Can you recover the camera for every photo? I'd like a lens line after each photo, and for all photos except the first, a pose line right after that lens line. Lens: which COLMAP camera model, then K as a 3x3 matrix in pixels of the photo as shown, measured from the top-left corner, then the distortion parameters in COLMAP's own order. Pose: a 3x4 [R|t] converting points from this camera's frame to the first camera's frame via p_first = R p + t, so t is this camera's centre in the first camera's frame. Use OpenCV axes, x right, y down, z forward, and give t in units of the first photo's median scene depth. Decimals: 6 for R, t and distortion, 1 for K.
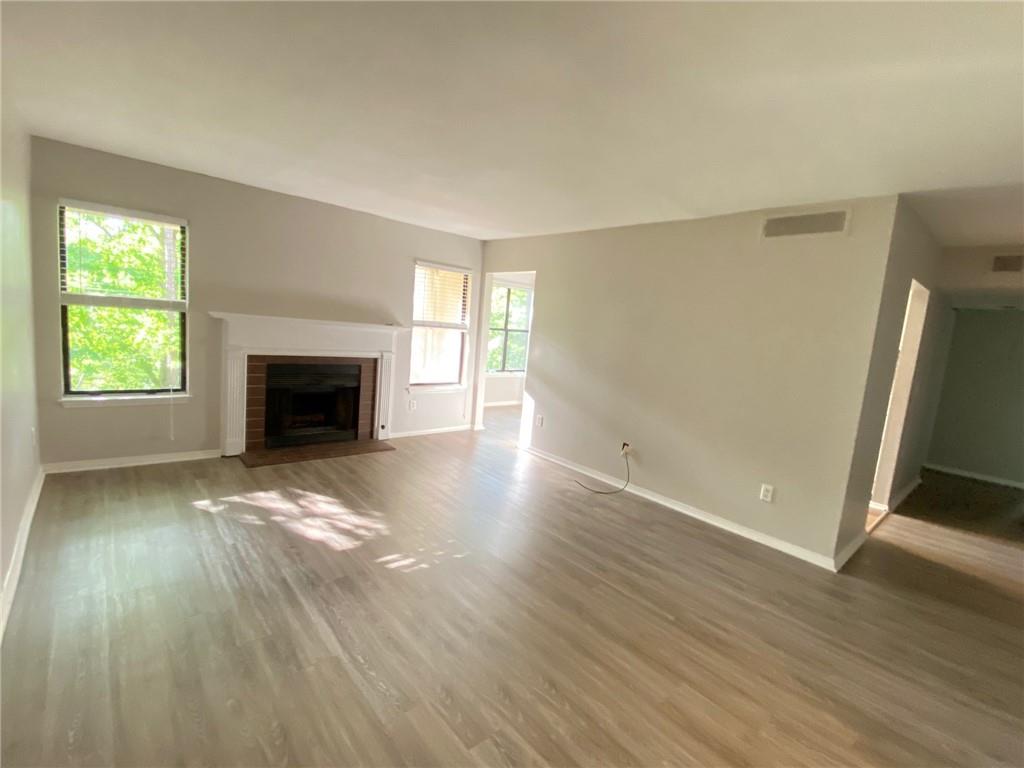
lens RADIAL K [[456.6, 0, 515.7], [0, 456.6, 380.2], [0, 0, 1]] dist [0.042717, -0.031212]
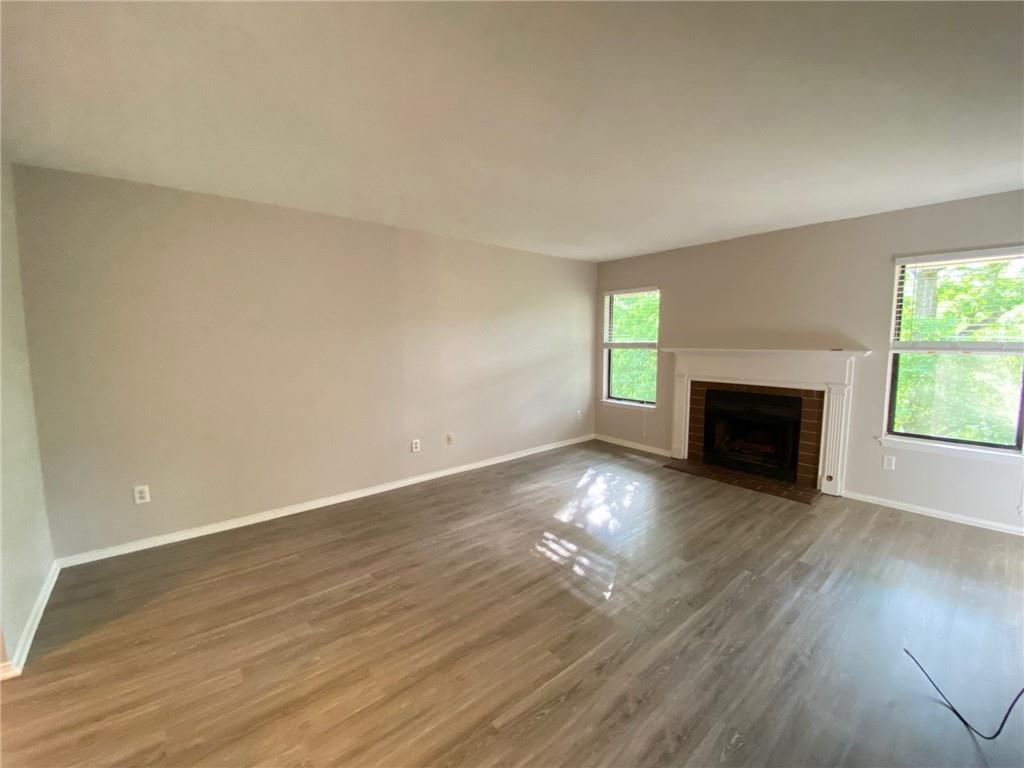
lens RADIAL K [[415.3, 0, 511.3], [0, 415.3, 380.2], [0, 0, 1]] dist [0.043114, -0.031428]
pose [[-0.021957, 0.011454, -0.999693, 0.547699], [-0.119939, 0.992682, 0.014007, -0.013395], [0.992538, 0.120210, -0.020422, 0.541443]]
